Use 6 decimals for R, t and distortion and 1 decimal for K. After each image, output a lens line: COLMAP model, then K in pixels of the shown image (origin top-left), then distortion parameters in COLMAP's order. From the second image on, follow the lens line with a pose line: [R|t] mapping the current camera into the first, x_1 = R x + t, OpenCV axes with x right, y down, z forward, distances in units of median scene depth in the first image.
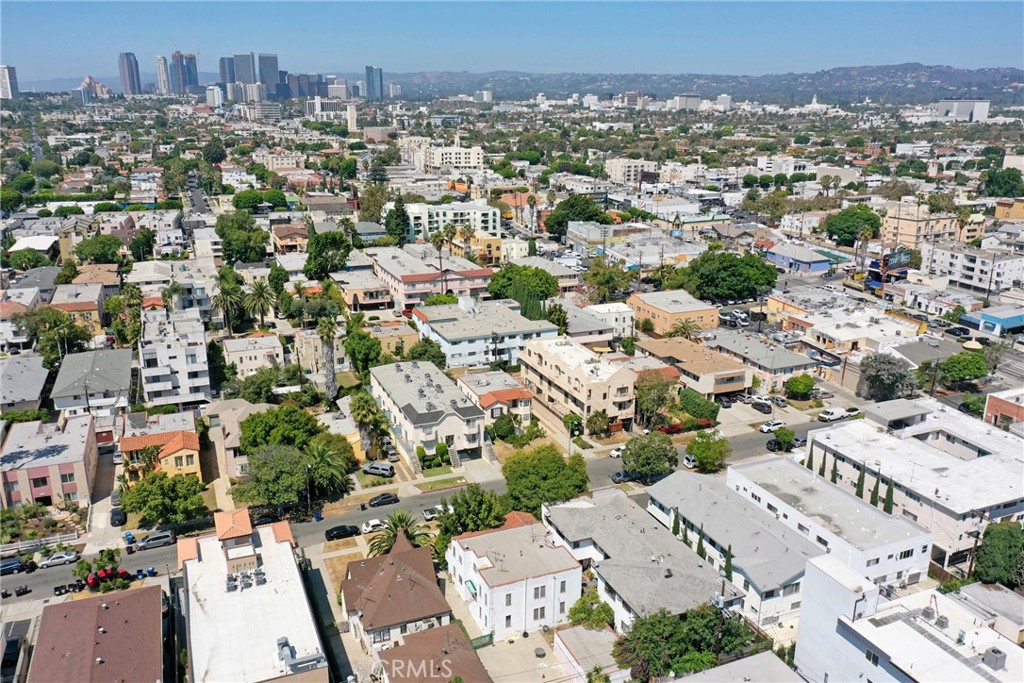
lens RADIAL K [[803.1, 0, 508.8], [0, 803.1, 344.7], [0, 0, 1]] dist [-0.009002, 0.009882]
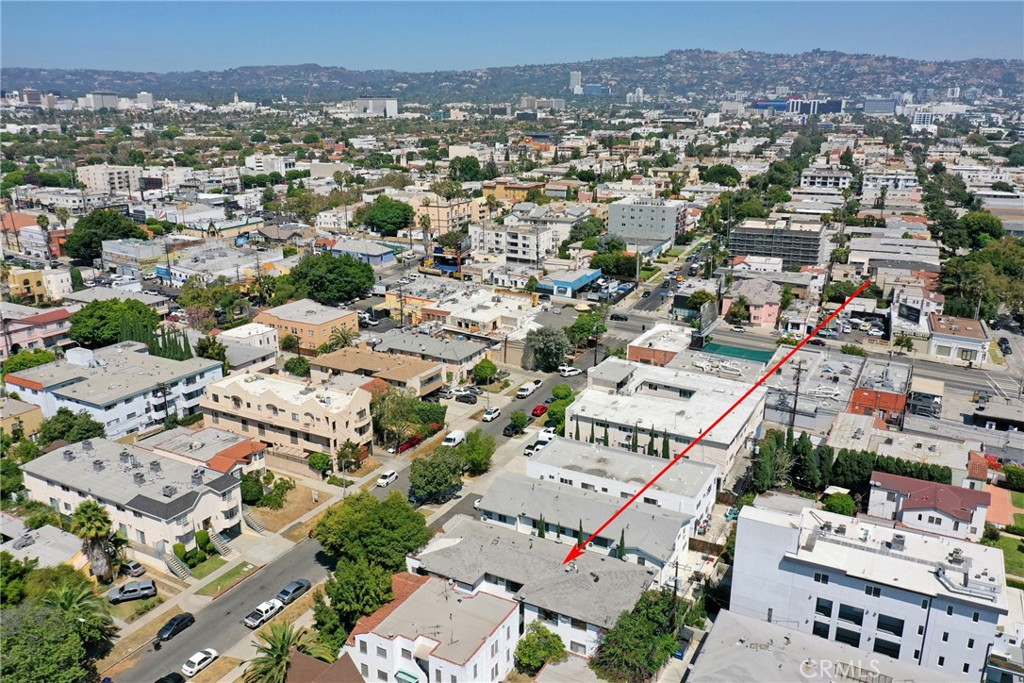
lens RADIAL K [[803.1, 0, 507.6], [0, 803.1, 338.4], [0, 0, 1]] dist [-0.009002, 0.009882]
pose [[0.778146, -0.178914, 0.602062, -0.205249], [0.181907, 0.981684, 0.056617, -0.038192], [-0.601164, 0.065463, 0.796440, 0.122483]]
